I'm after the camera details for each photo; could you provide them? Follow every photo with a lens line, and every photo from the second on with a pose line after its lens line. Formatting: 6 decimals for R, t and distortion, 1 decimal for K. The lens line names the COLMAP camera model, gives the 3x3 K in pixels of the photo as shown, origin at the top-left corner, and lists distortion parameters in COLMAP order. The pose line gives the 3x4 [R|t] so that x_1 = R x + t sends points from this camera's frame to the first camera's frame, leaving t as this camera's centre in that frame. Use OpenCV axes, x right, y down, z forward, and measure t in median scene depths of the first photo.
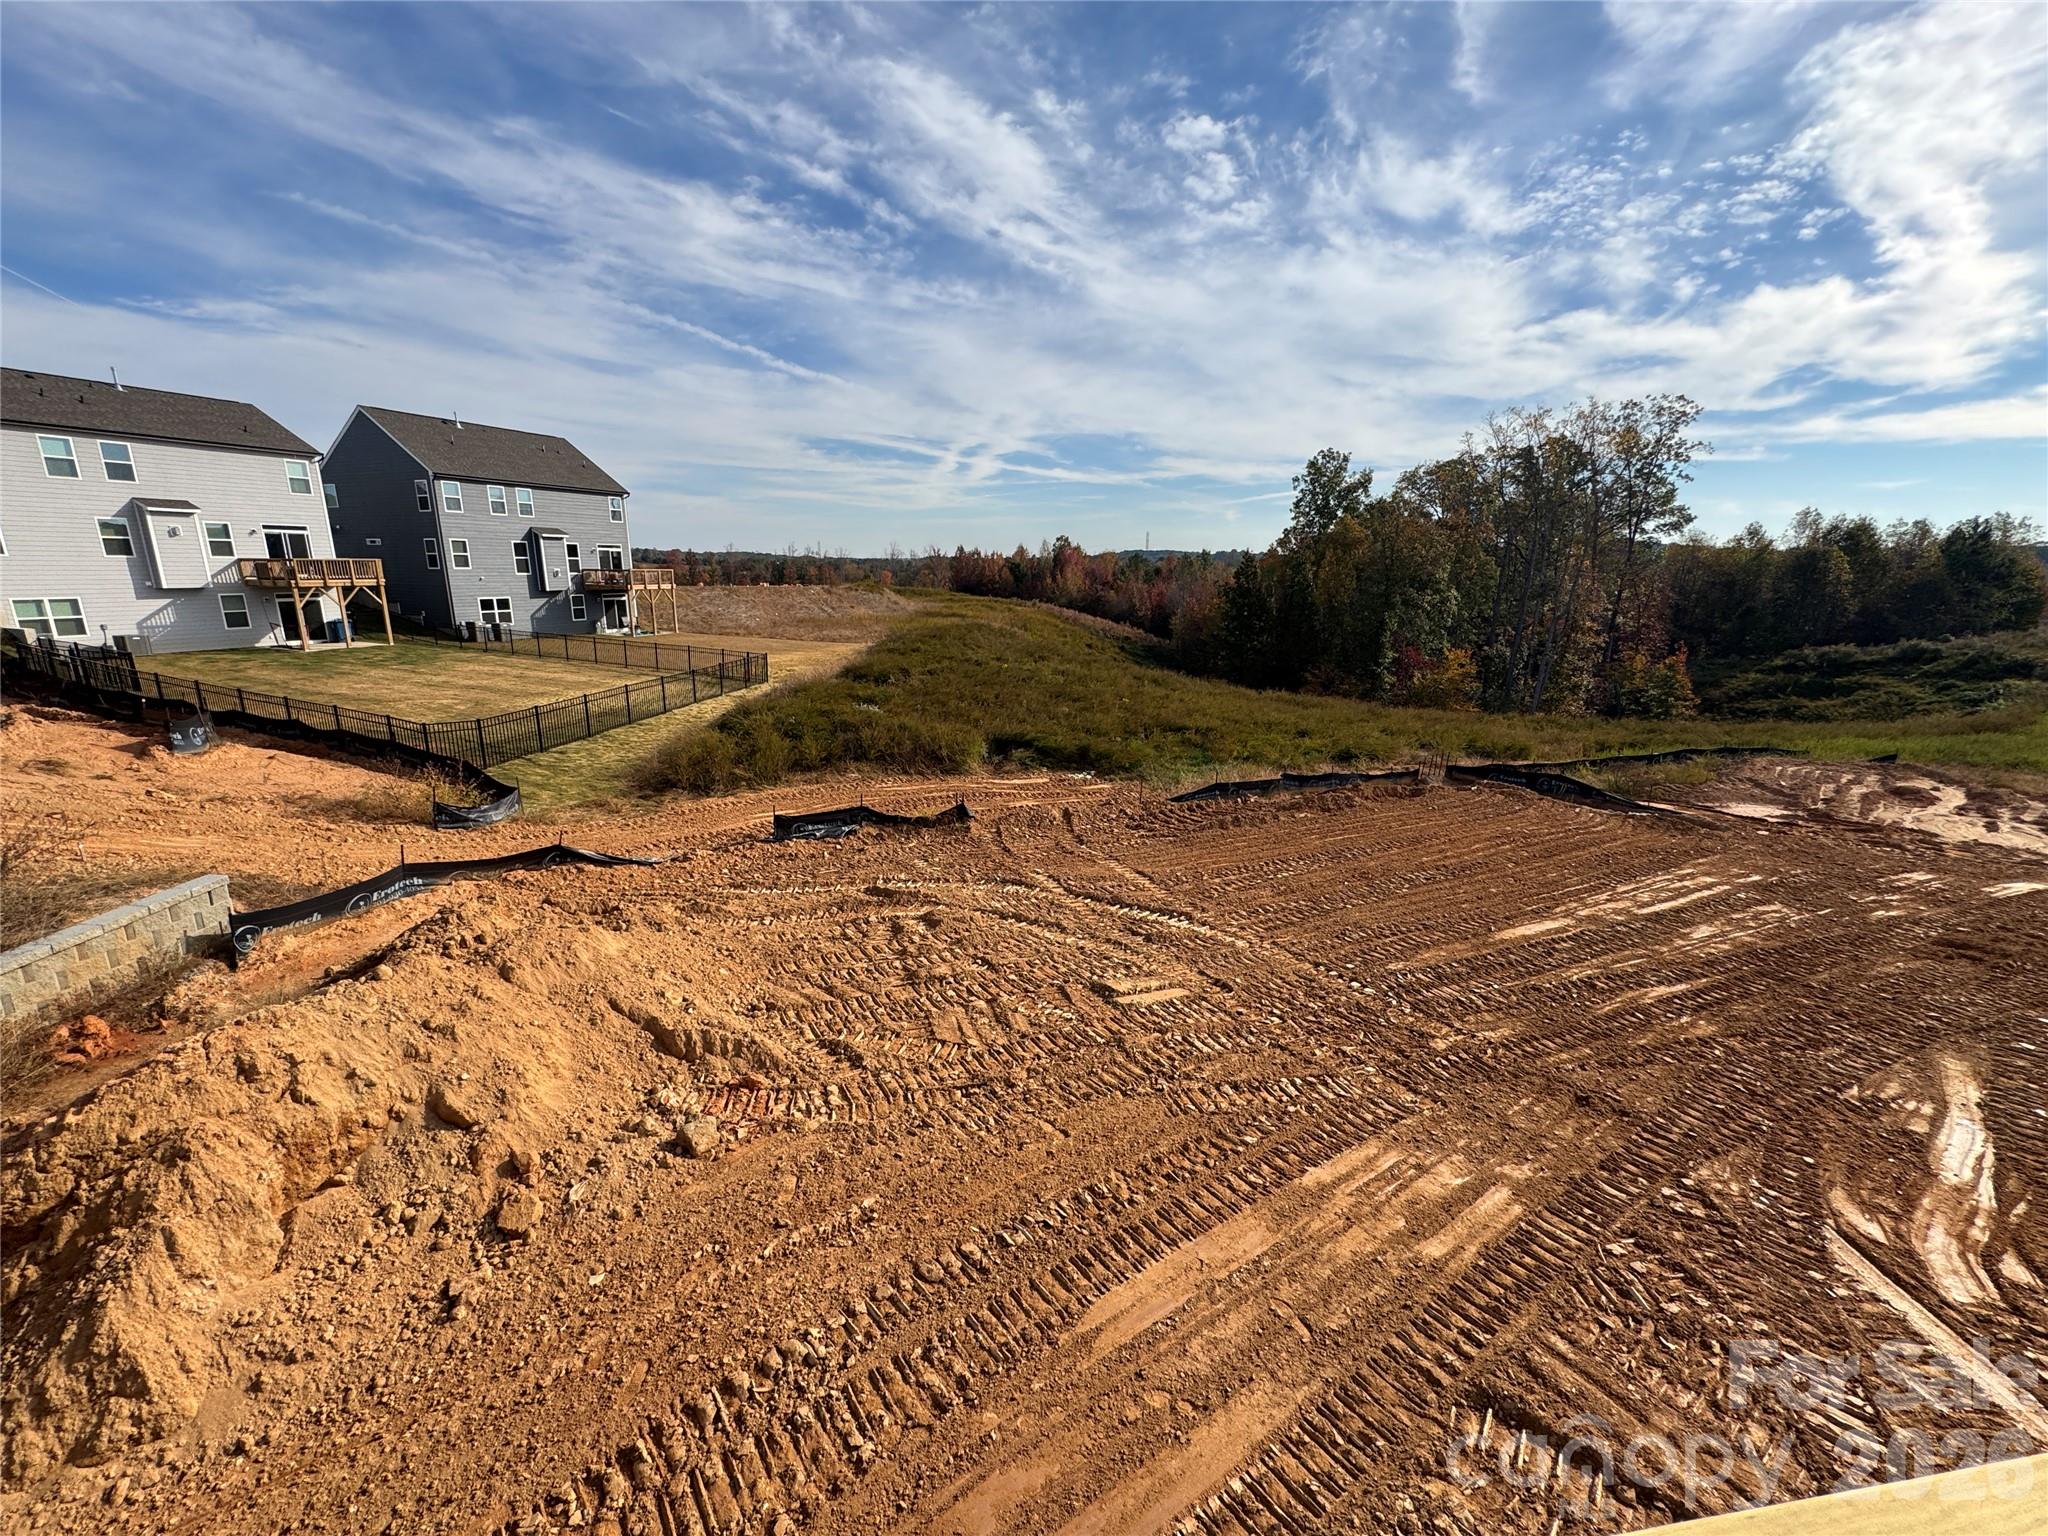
lens RADIAL K [[814.0, 0, 1017.5], [0, 814.0, 758.0], [0, 0, 1]] dist [-0.003818, 0.000805]
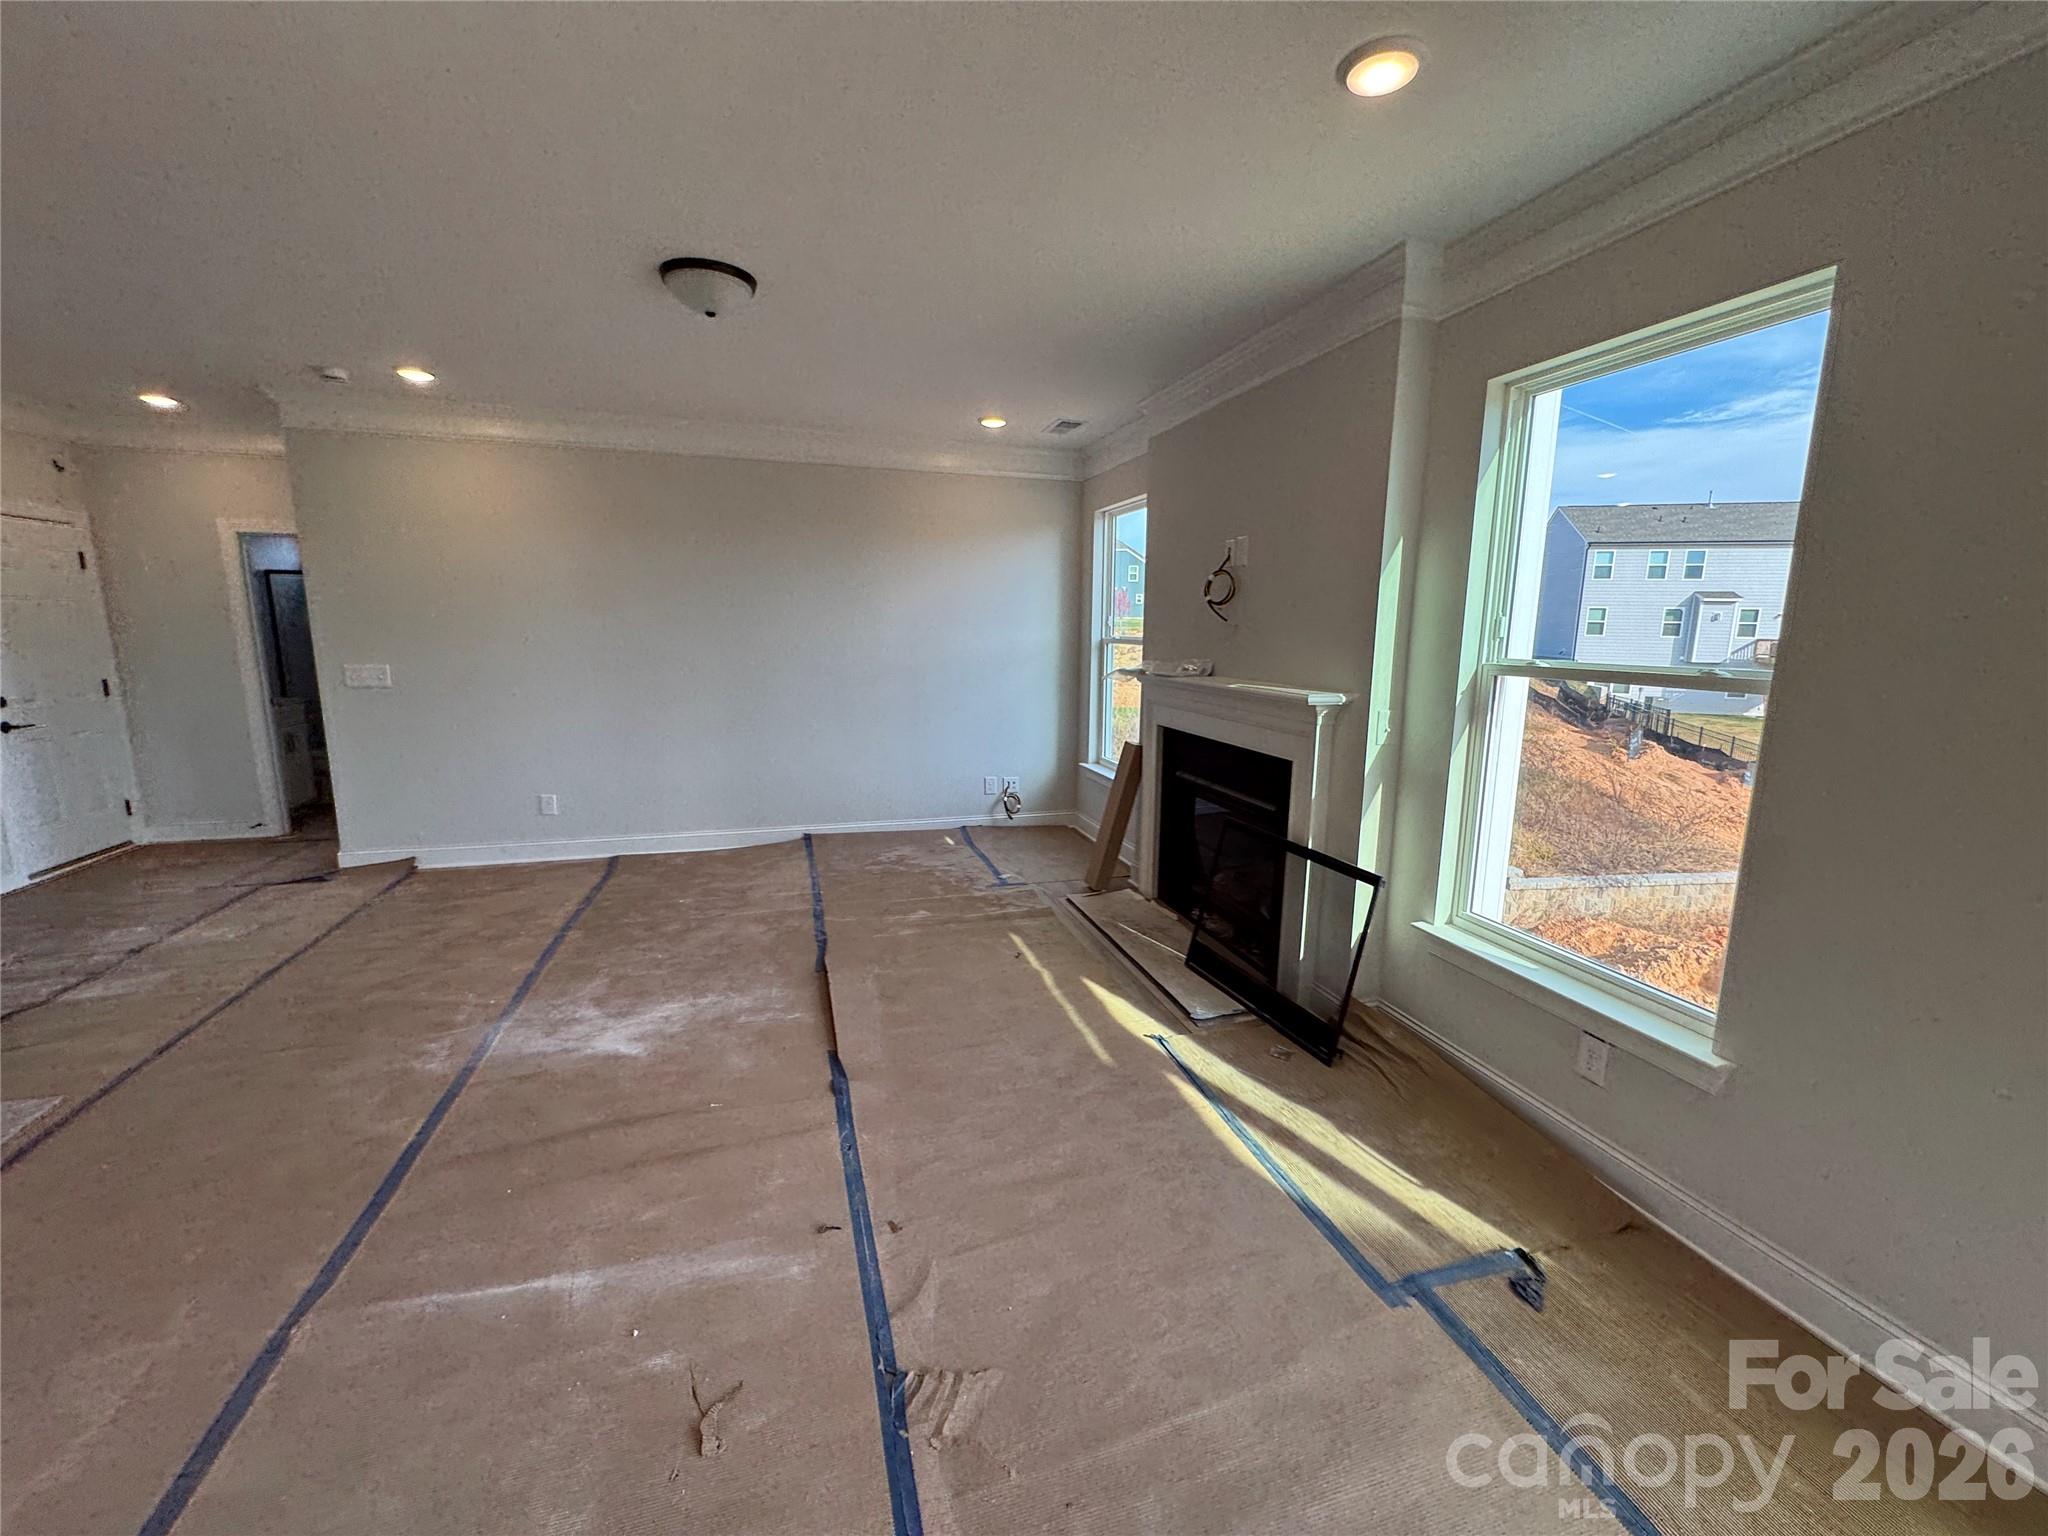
lens RADIAL K [[814.0, 0, 1021.8], [0, 814.0, 762.8], [0, 0, 1]] dist [-0.003818, 0.000805]
pose [[0.139456, 0.157806, -0.977573, 0.023400], [-0.240565, 0.963044, 0.121143, 0.018764], [0.960563, 0.218276, 0.172265, -0.088255]]
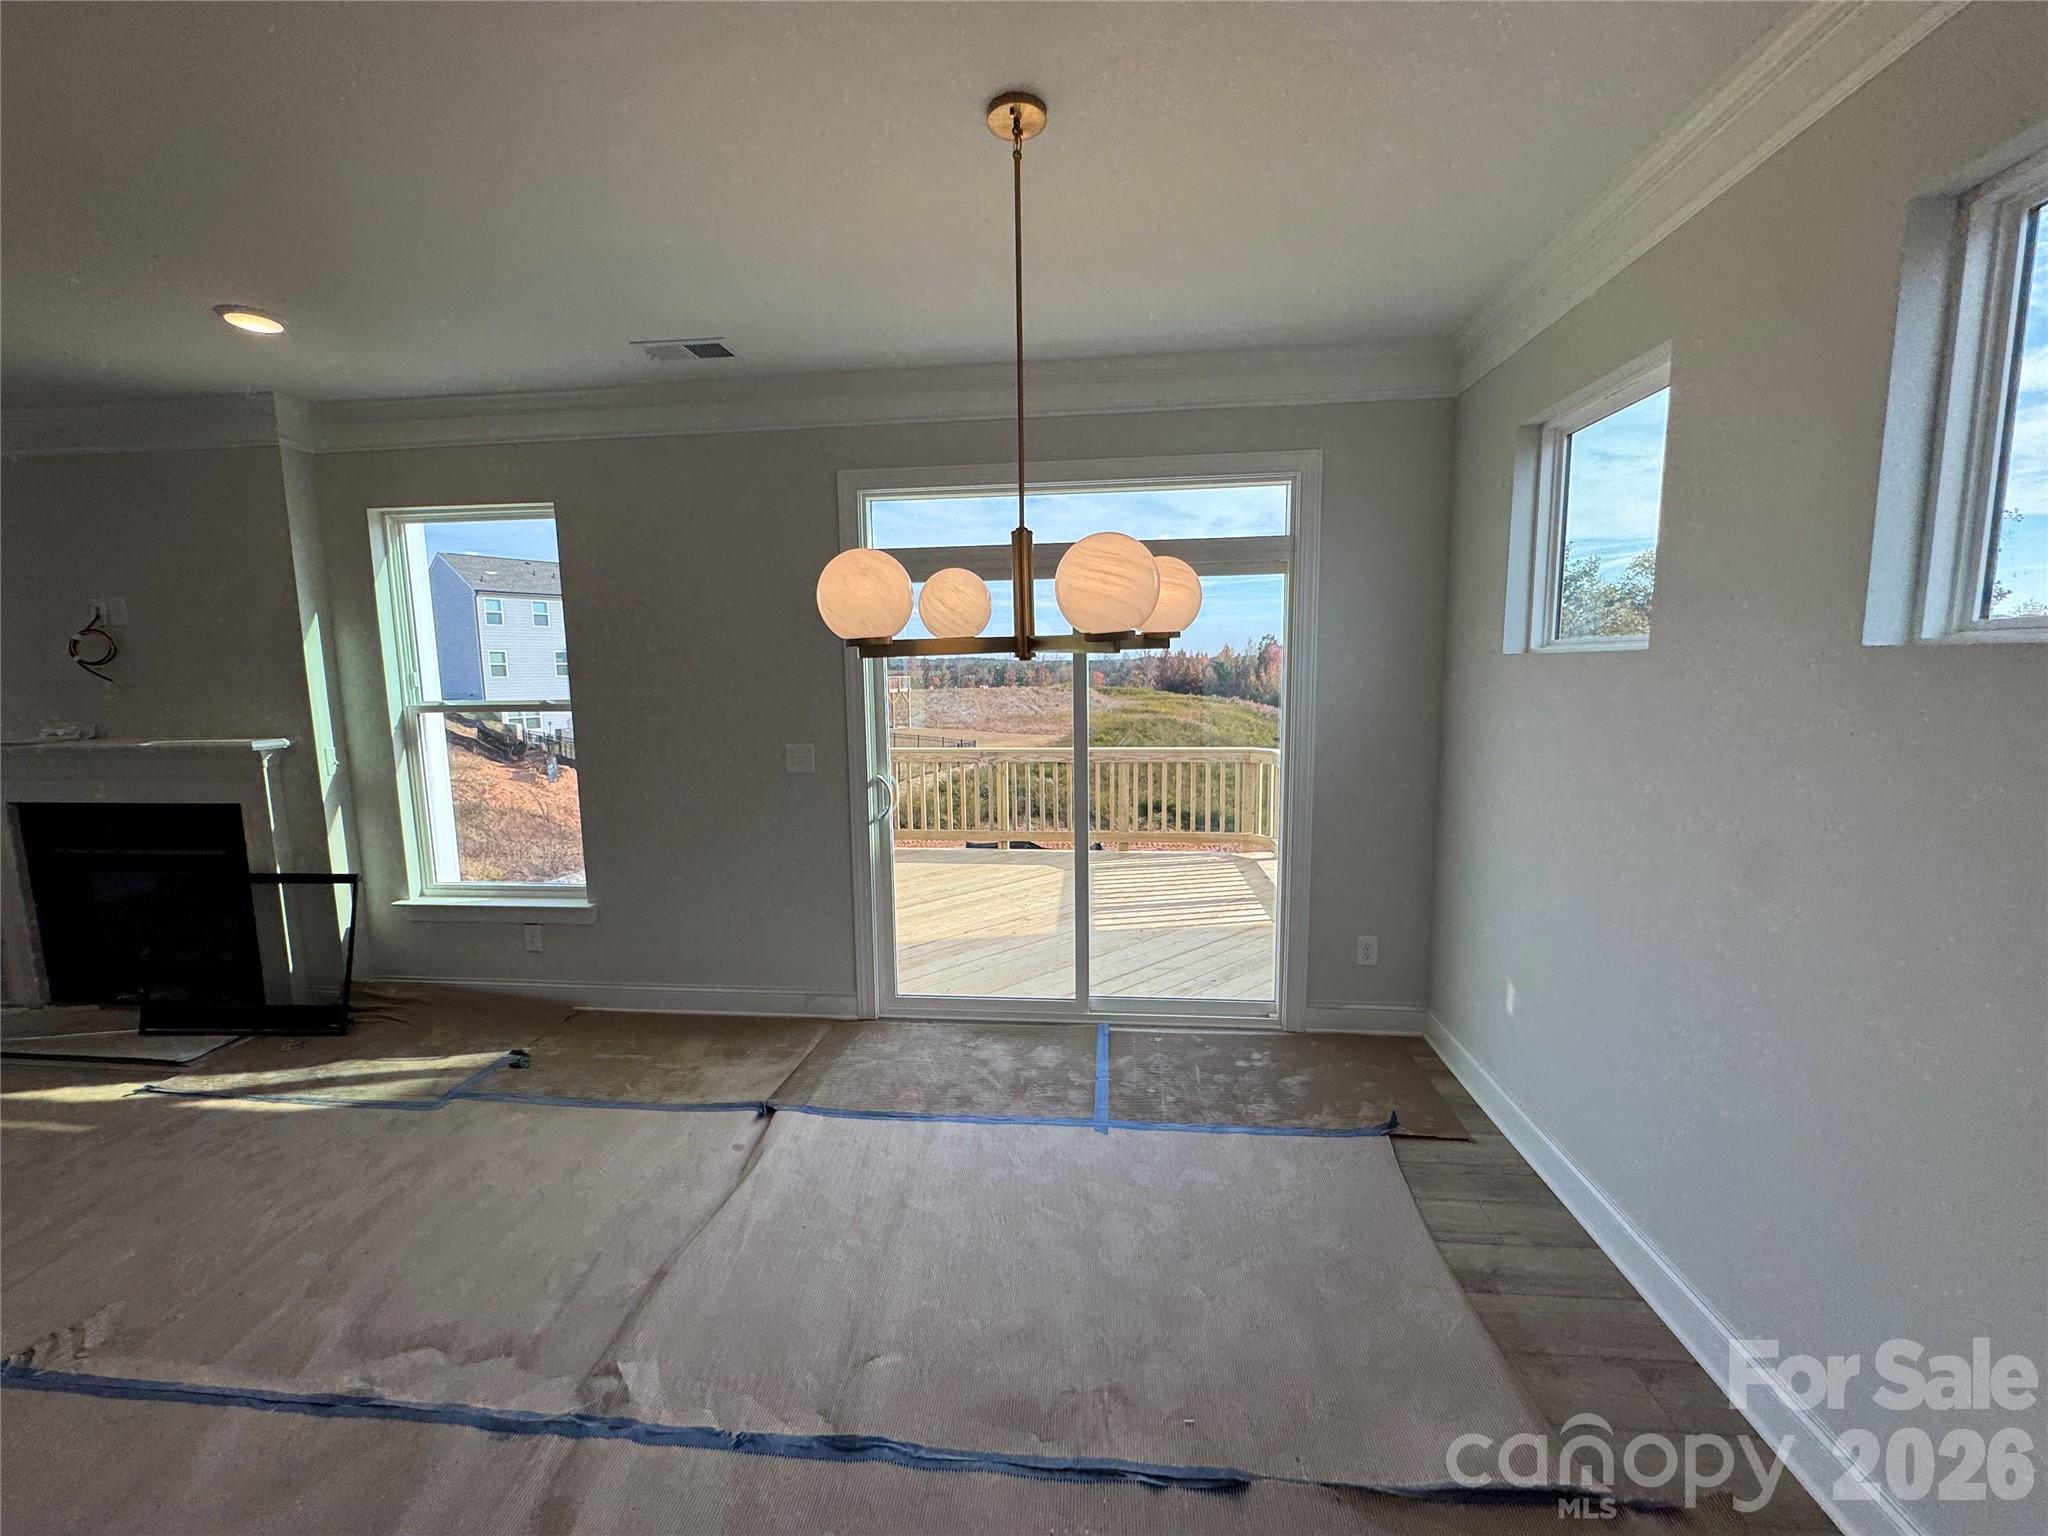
lens RADIAL K [[814.0, 0, 1020.8], [0, 814.0, 763.4], [0, 0, 1]] dist [-0.003818, 0.000805]
pose [[0.967013, 0.006125, -0.254655, 0.043996], [-0.034846, 0.993494, -0.108424, 0.022345], [0.252334, 0.113721, 0.960934, -0.104968]]
